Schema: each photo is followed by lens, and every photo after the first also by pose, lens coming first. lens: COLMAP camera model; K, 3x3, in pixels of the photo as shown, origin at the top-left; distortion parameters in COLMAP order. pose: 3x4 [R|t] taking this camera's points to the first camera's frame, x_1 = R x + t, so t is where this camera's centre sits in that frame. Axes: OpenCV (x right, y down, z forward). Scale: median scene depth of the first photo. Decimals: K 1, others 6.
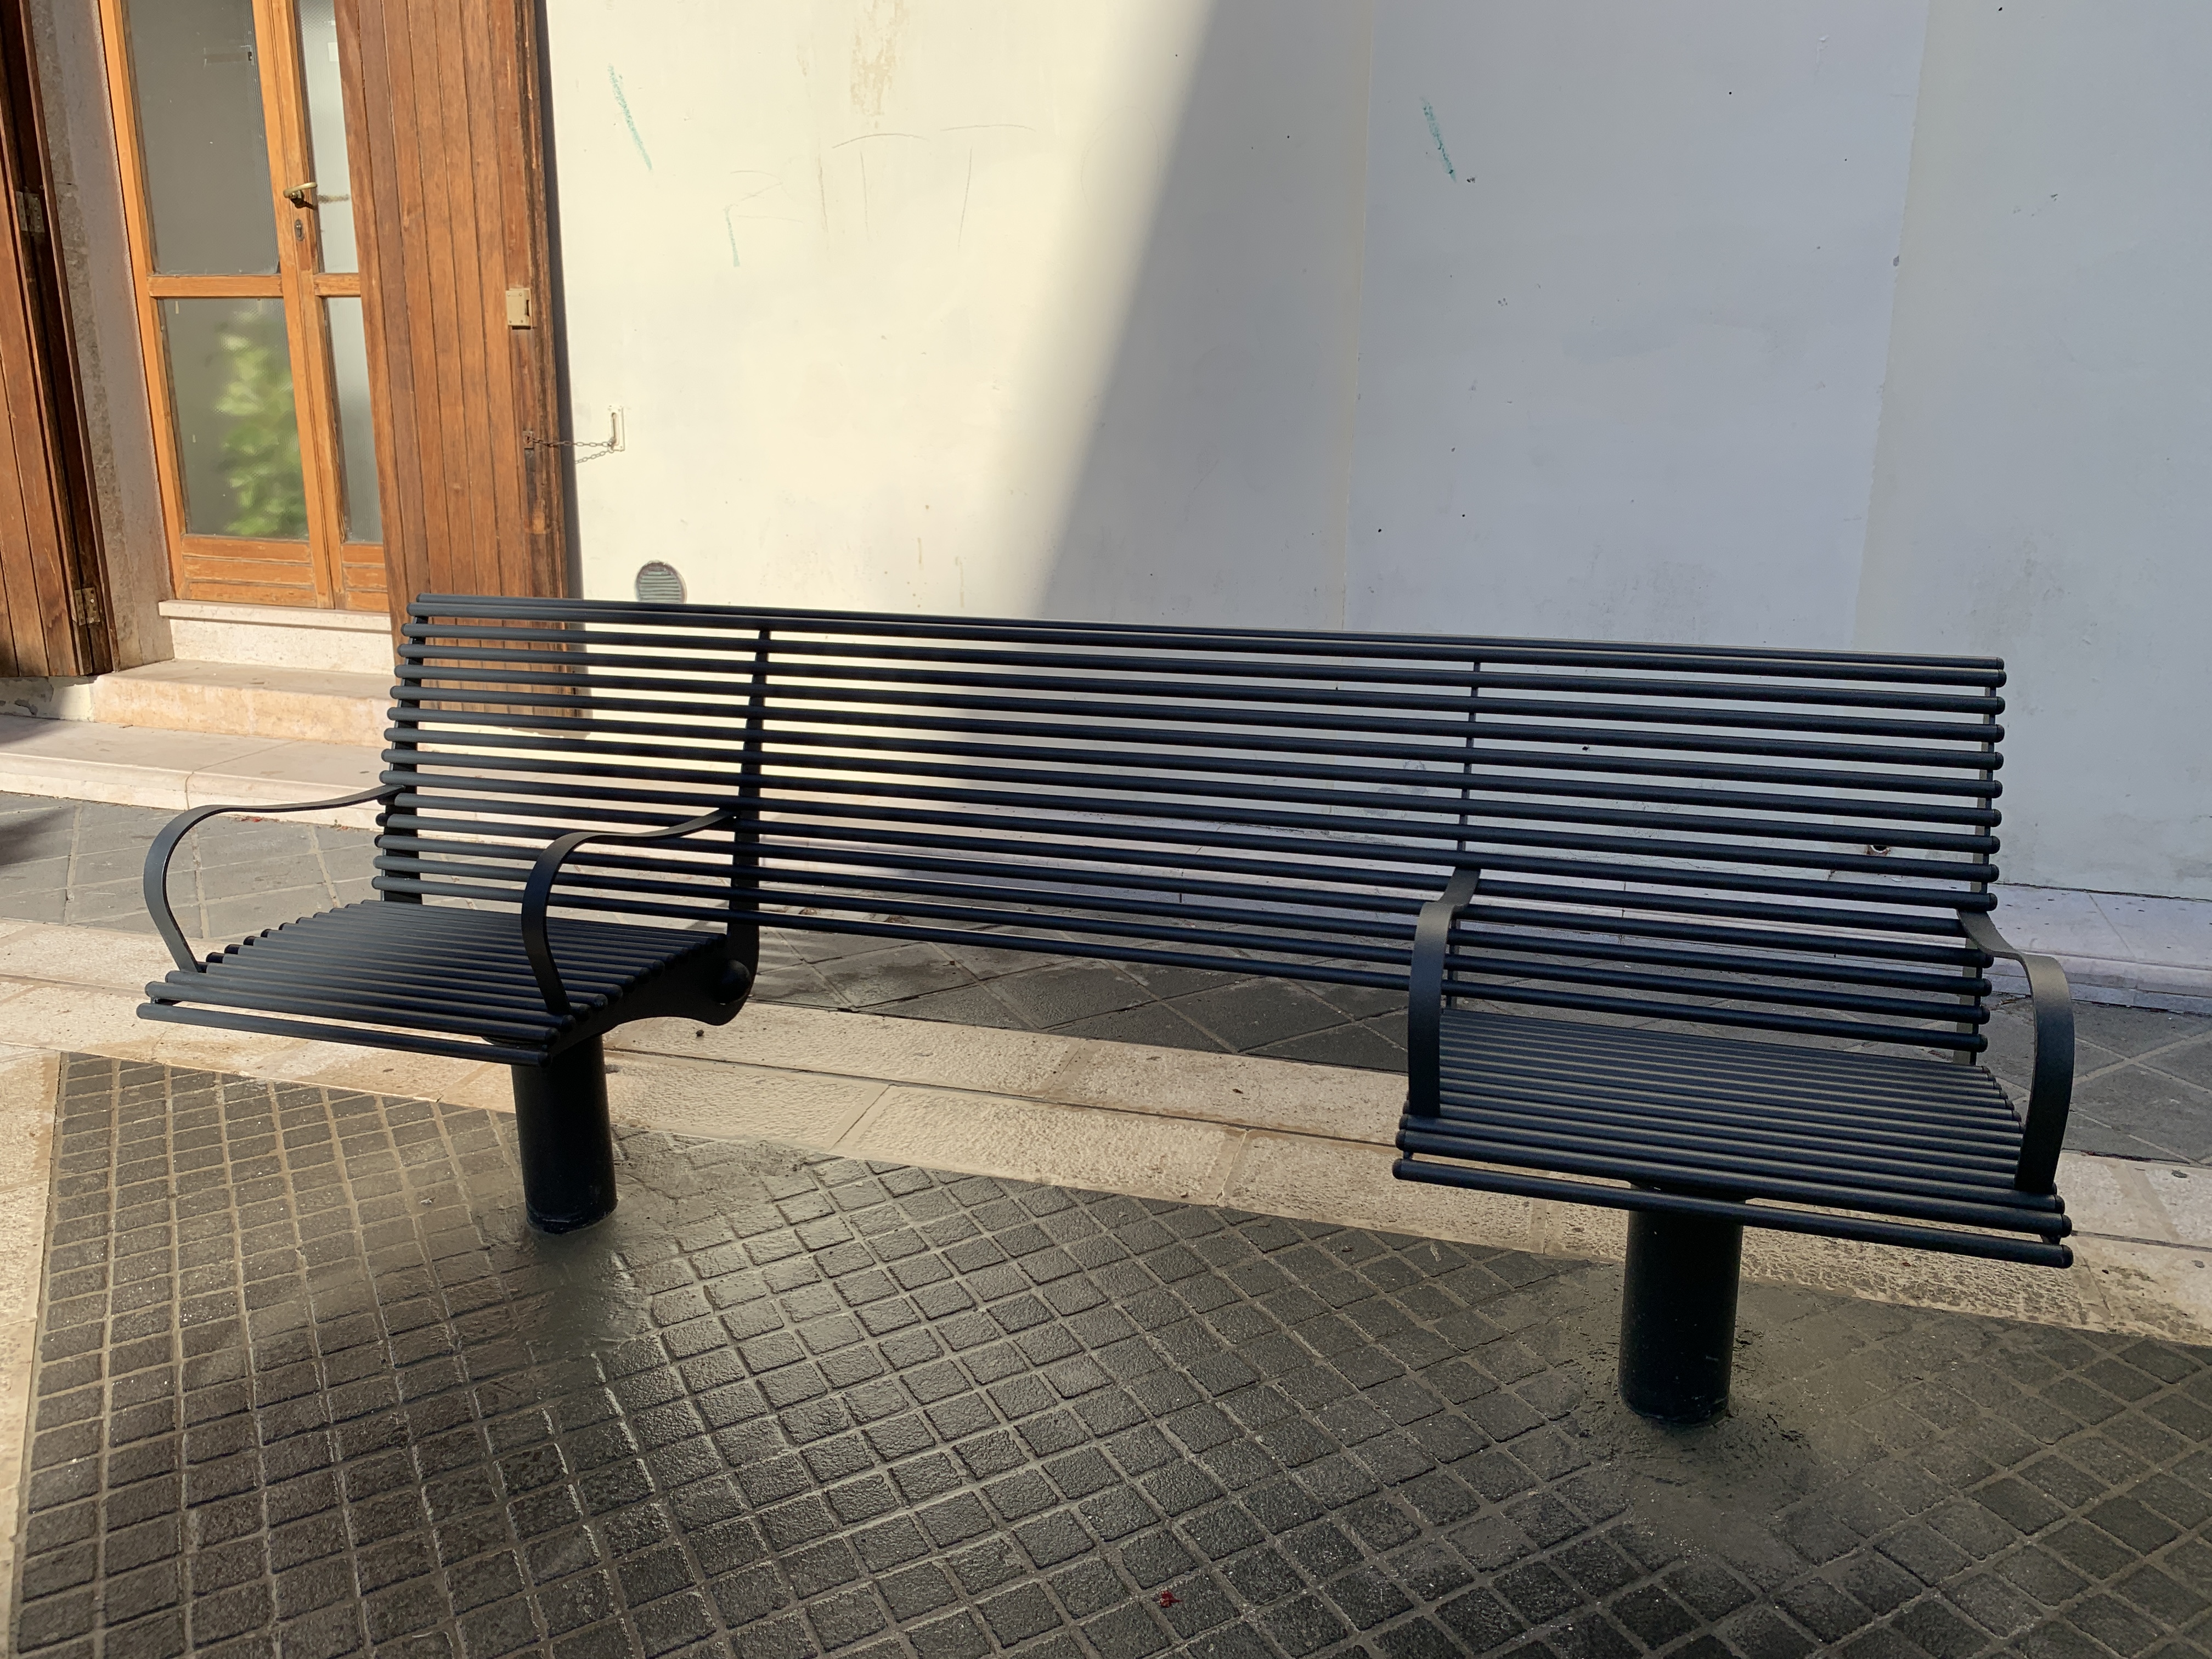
lens RADIAL K [[1690.6, 0, 1104.4], [0, 1690.6, 826.7], [0, 0, 1]] dist [0.003273, 0.002100]
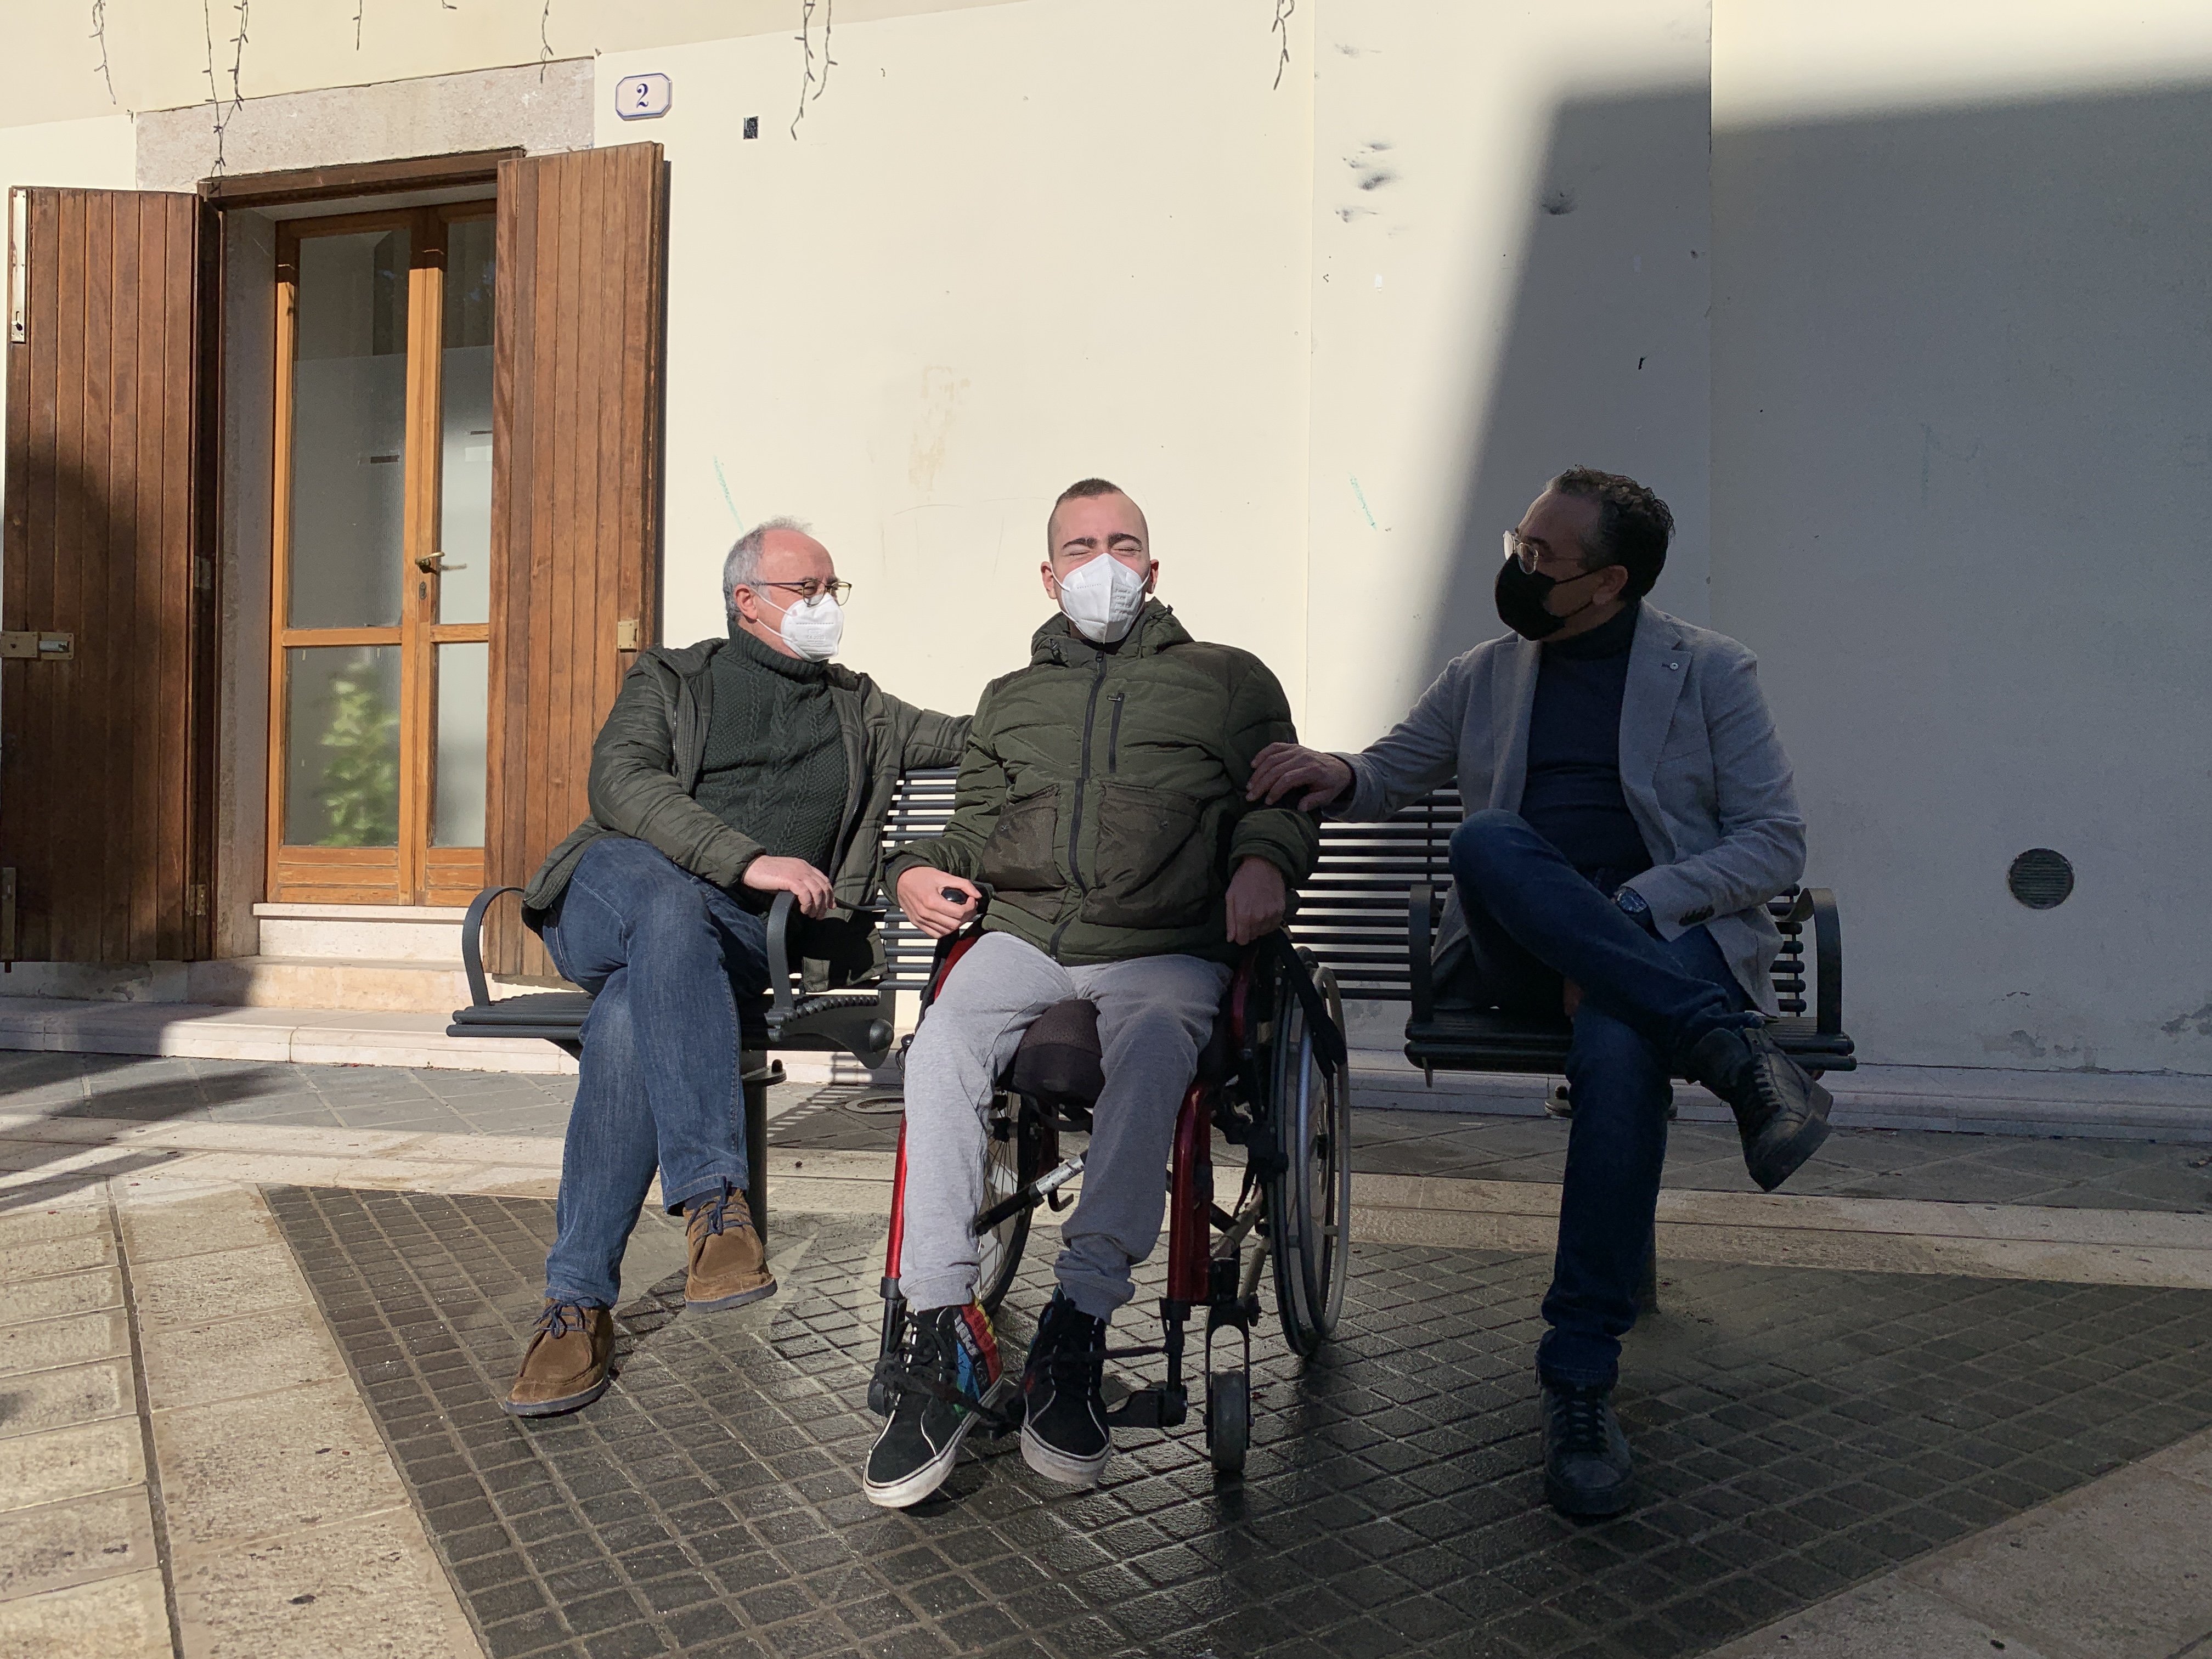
lens RADIAL K [[1690.6, 0, 1106.2], [0, 1690.6, 832.6], [0, 0, 1]] dist [0.003273, 0.002100]
pose [[0.998499, -0.001412, 0.054755, -0.058051], [0.015396, 0.966598, -0.255833, 0.137043], [-0.052565, 0.256292, 0.965169, -0.152974]]
